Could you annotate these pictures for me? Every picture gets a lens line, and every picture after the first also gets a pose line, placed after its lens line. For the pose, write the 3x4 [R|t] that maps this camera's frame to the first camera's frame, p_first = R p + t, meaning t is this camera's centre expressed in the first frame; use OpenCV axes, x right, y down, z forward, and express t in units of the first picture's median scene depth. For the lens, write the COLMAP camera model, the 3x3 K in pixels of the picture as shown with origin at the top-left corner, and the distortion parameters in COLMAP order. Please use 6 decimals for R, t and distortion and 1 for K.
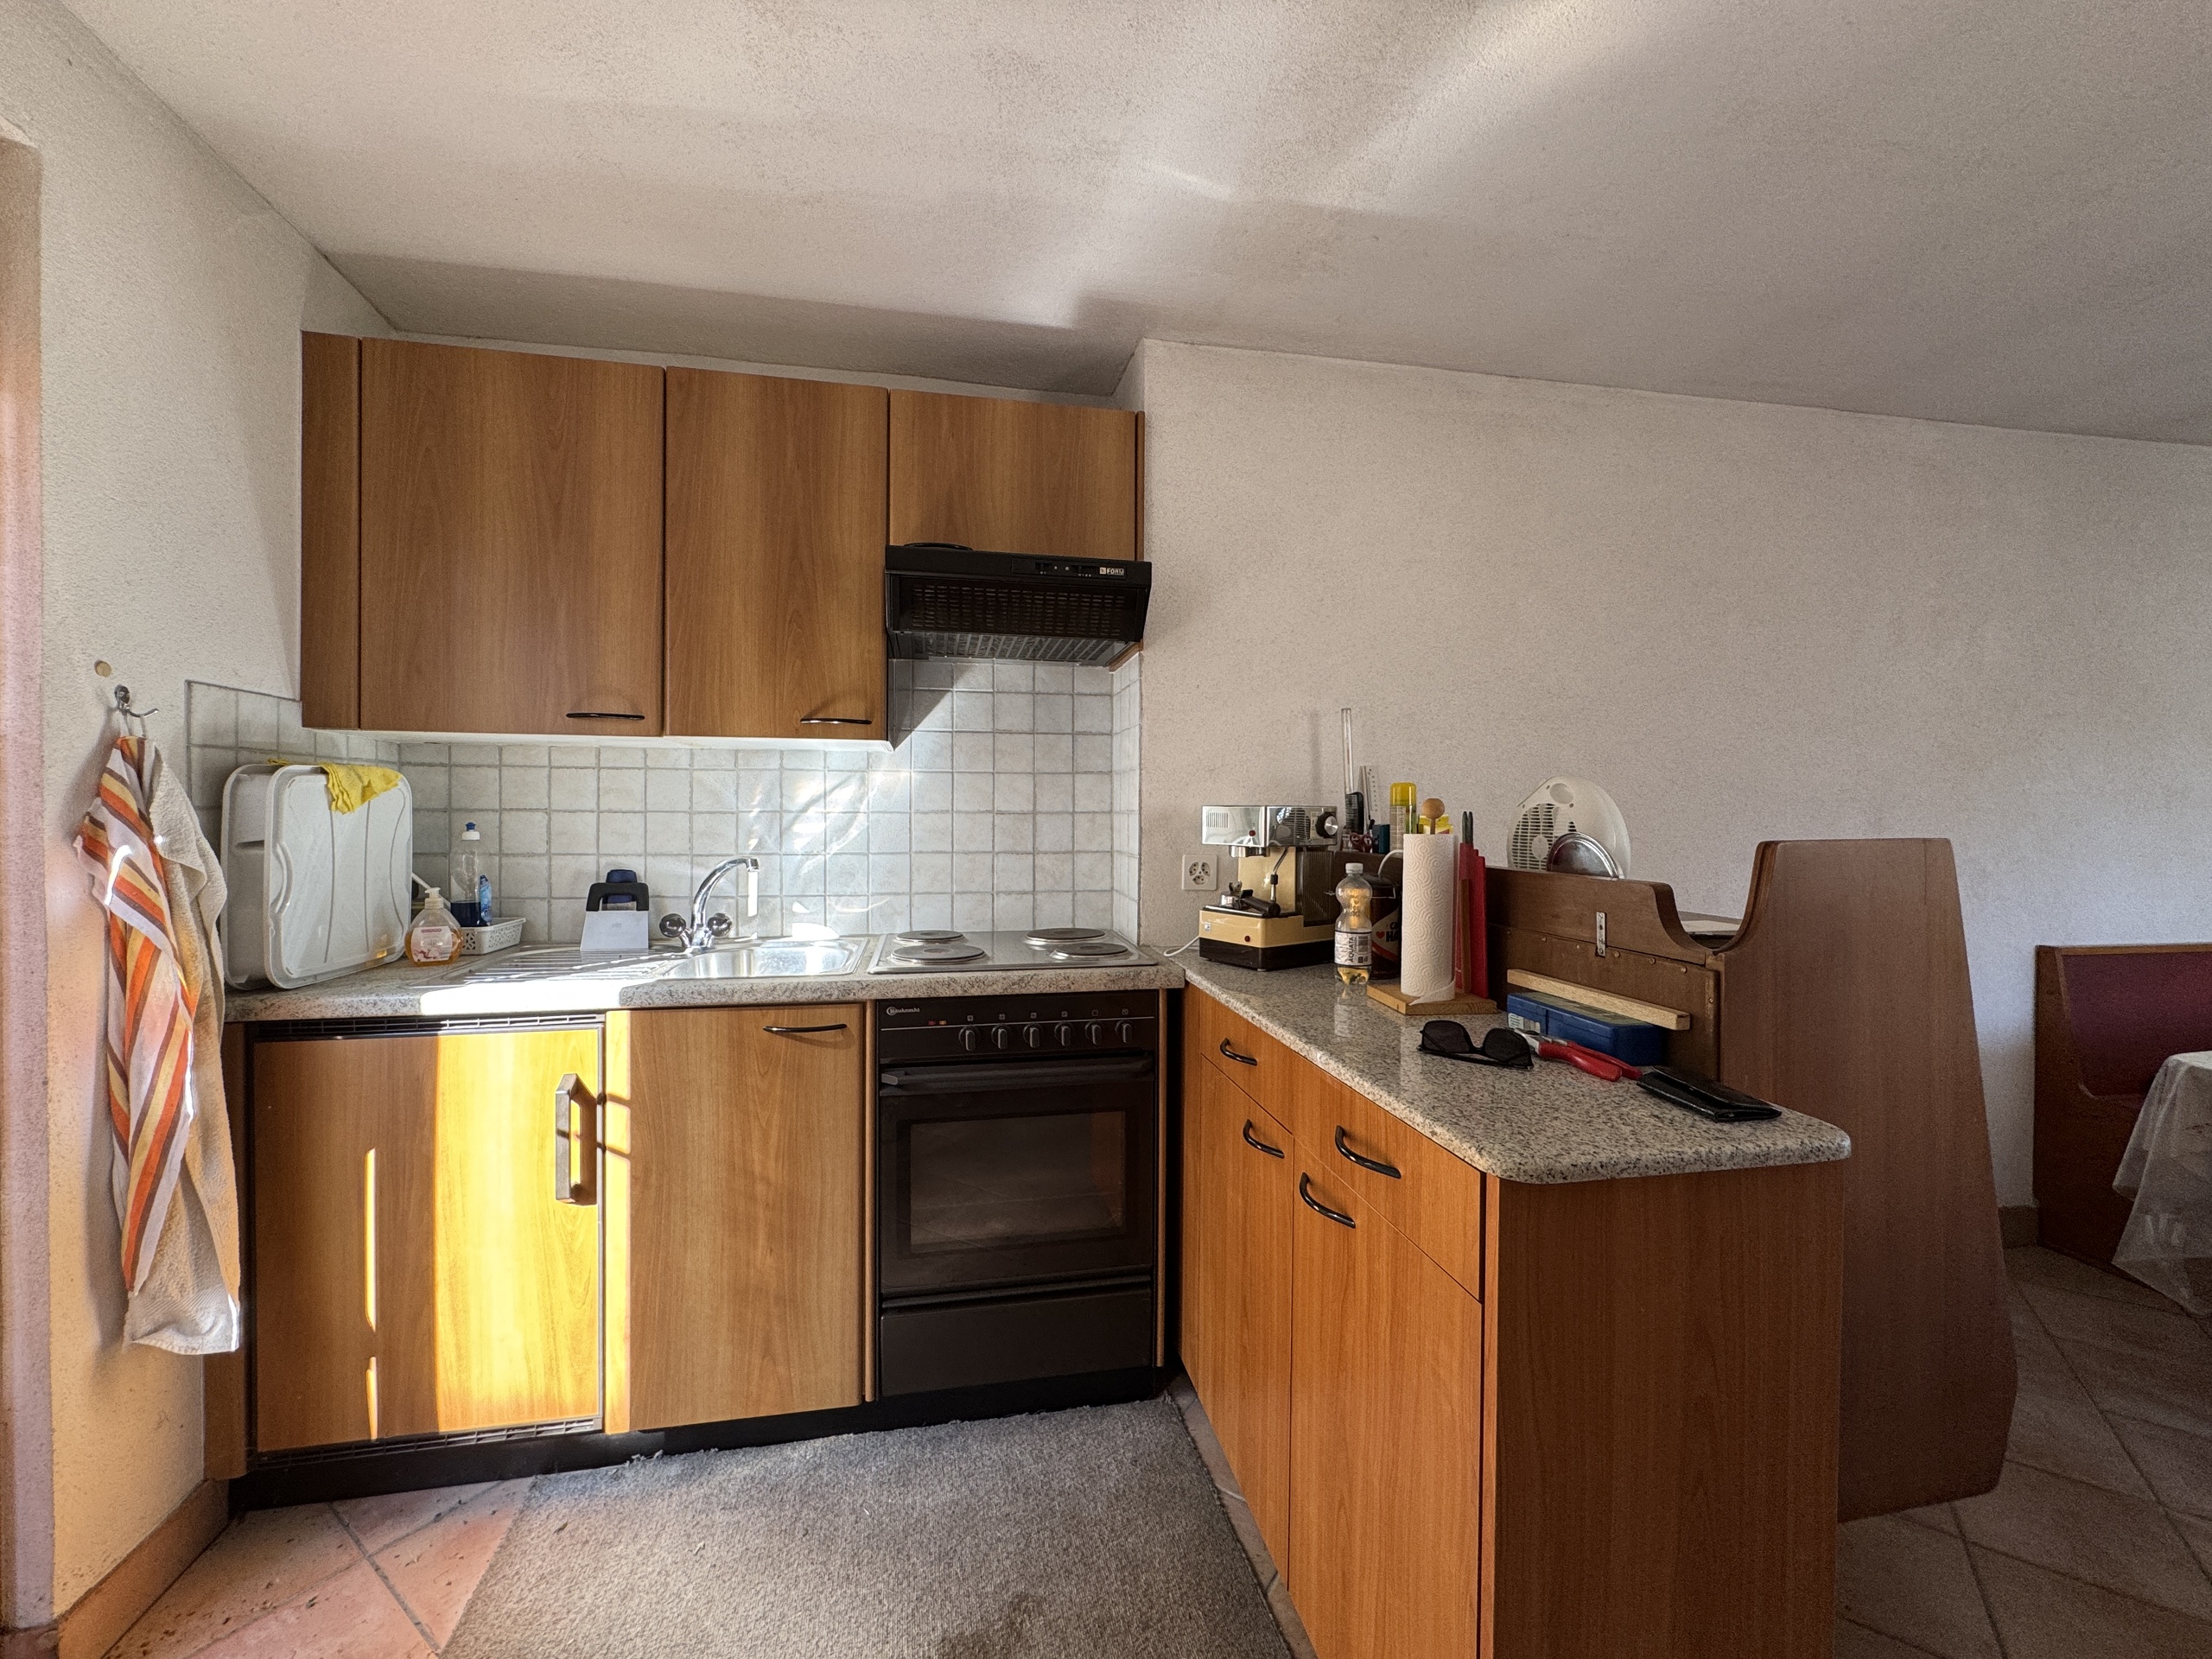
lens RADIAL K [[879.0, 0, 1100.9], [0, 879.0, 816.4], [0, 0, 1]] dist [0.002333, -0.000114]
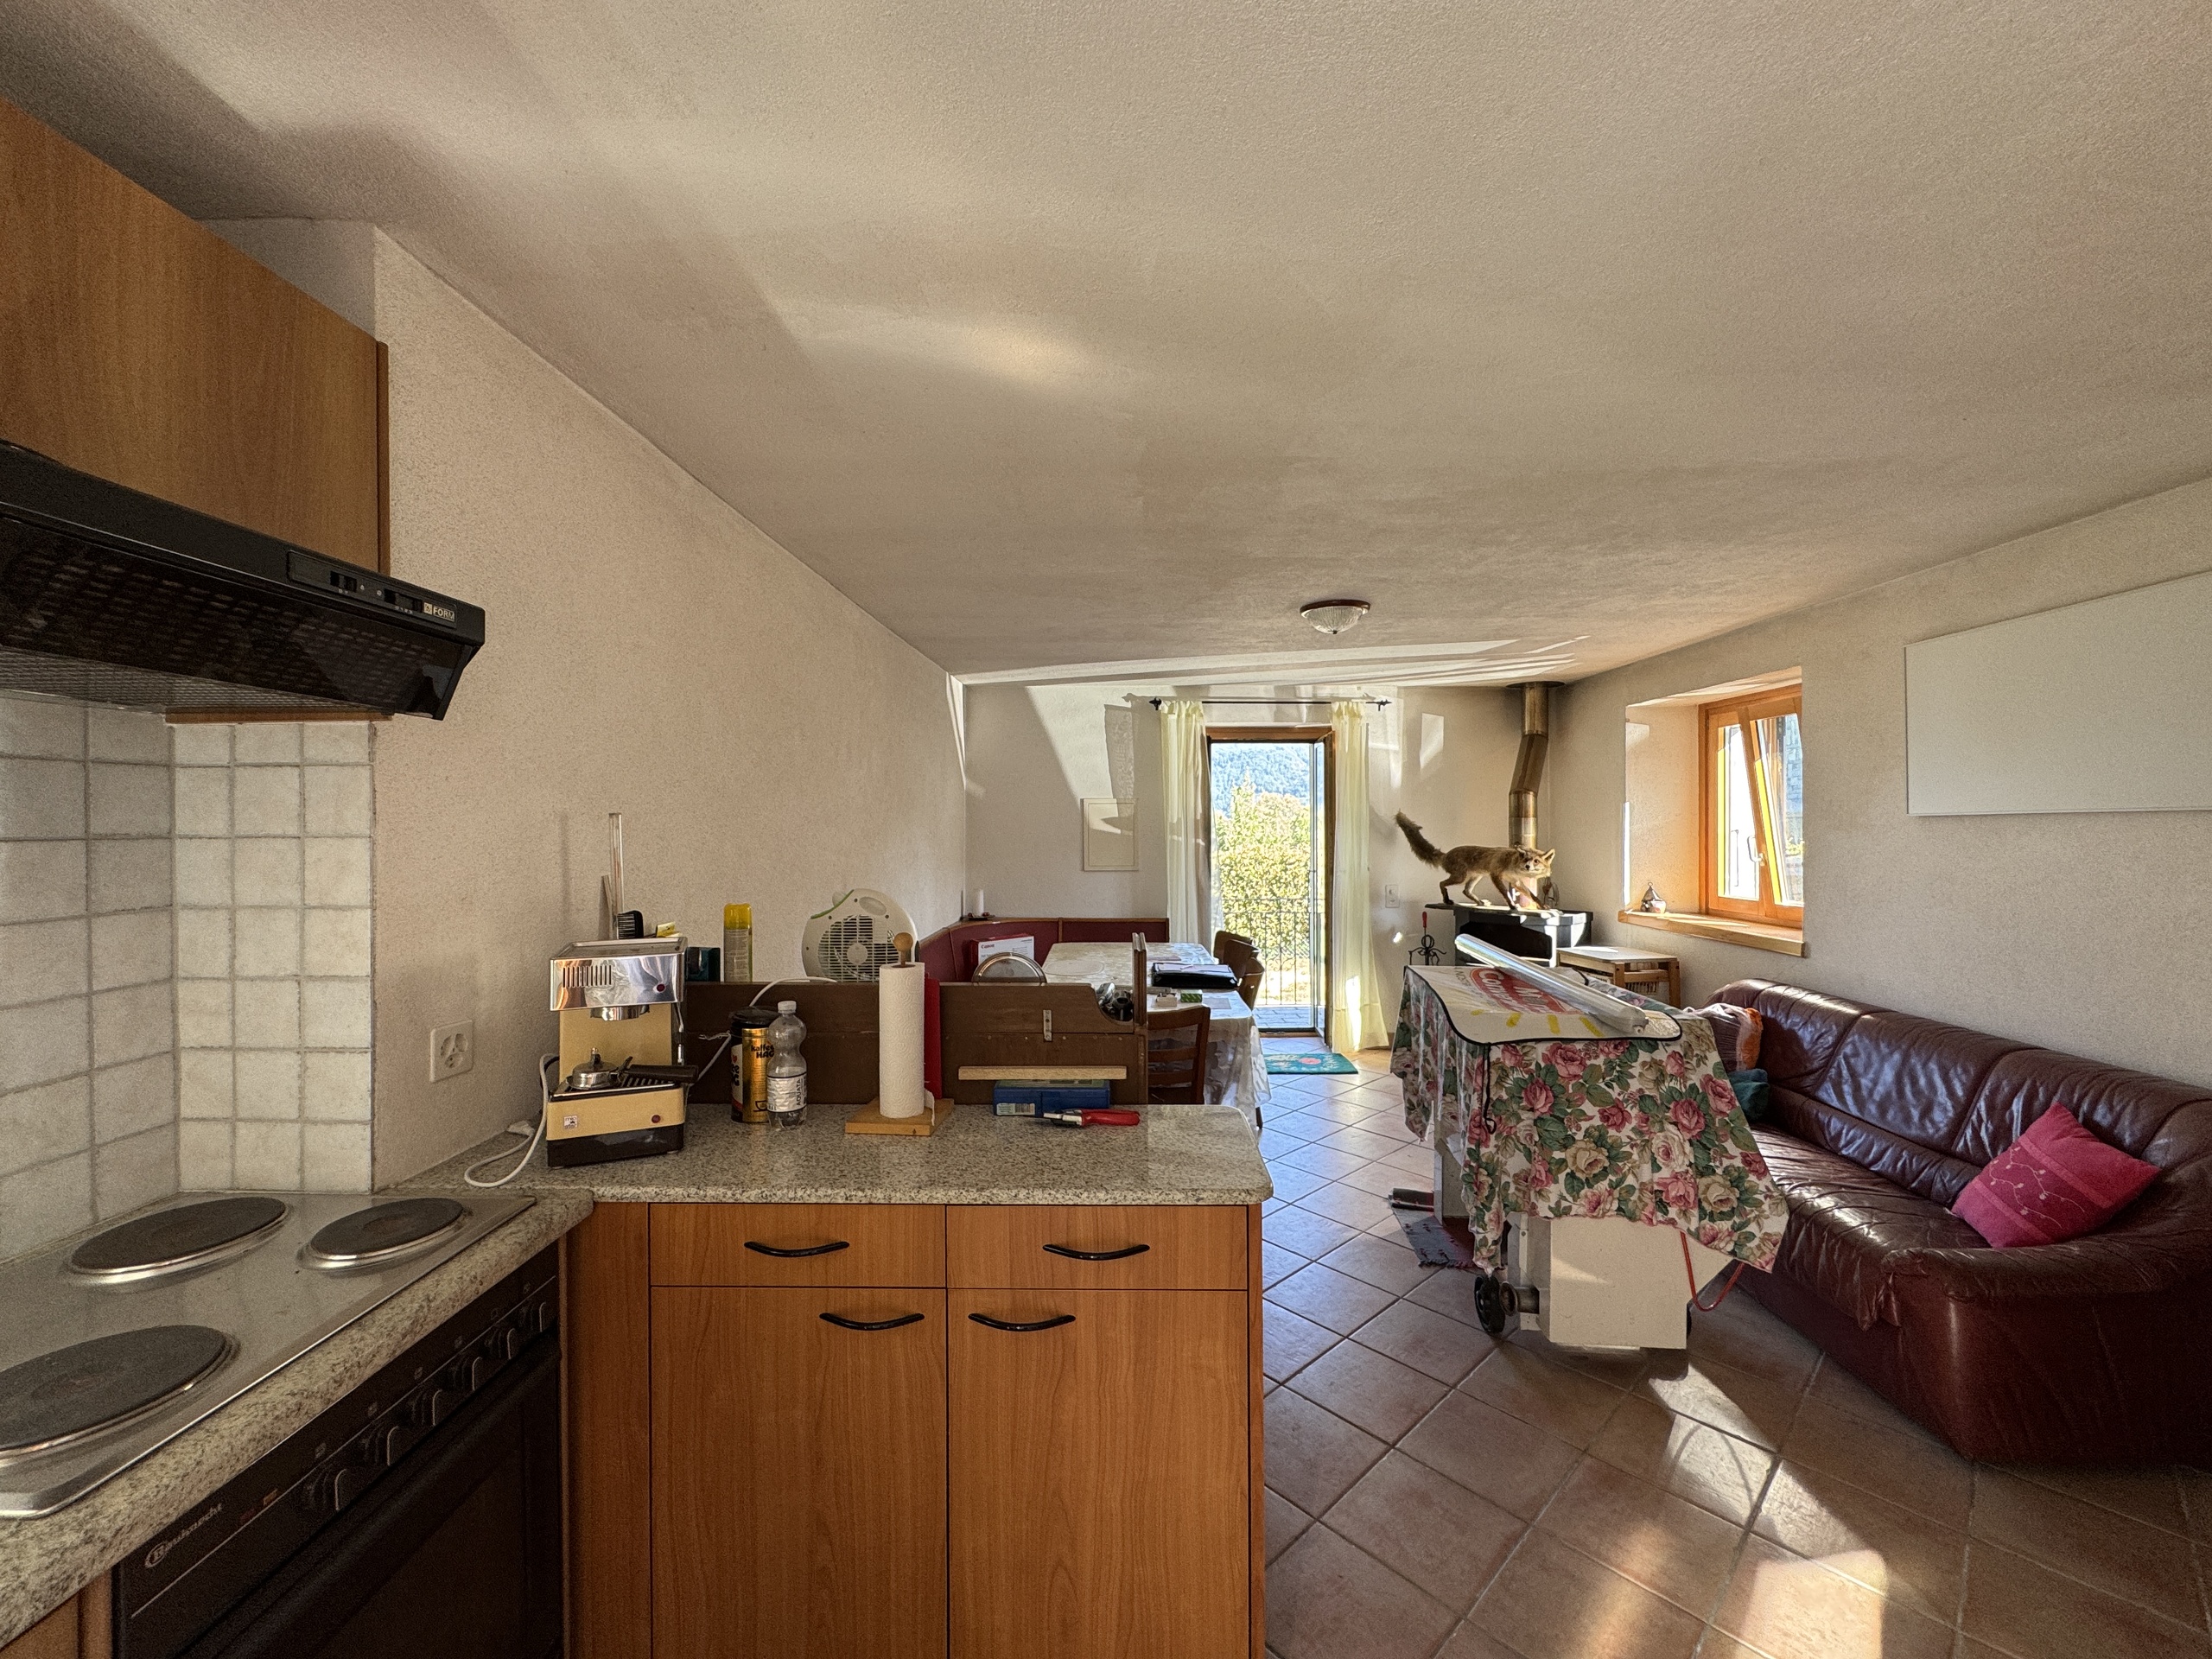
lens RADIAL K [[879.0, 0, 1099.9], [0, 879.0, 826.8], [0, 0, 1]] dist [0.002333, -0.000114]
pose [[0.227462, -0.009273, 0.973743, -0.487997], [0.011661, 0.999909, 0.006798, -0.120760], [-0.973717, 0.009809, 0.227550, 0.385421]]
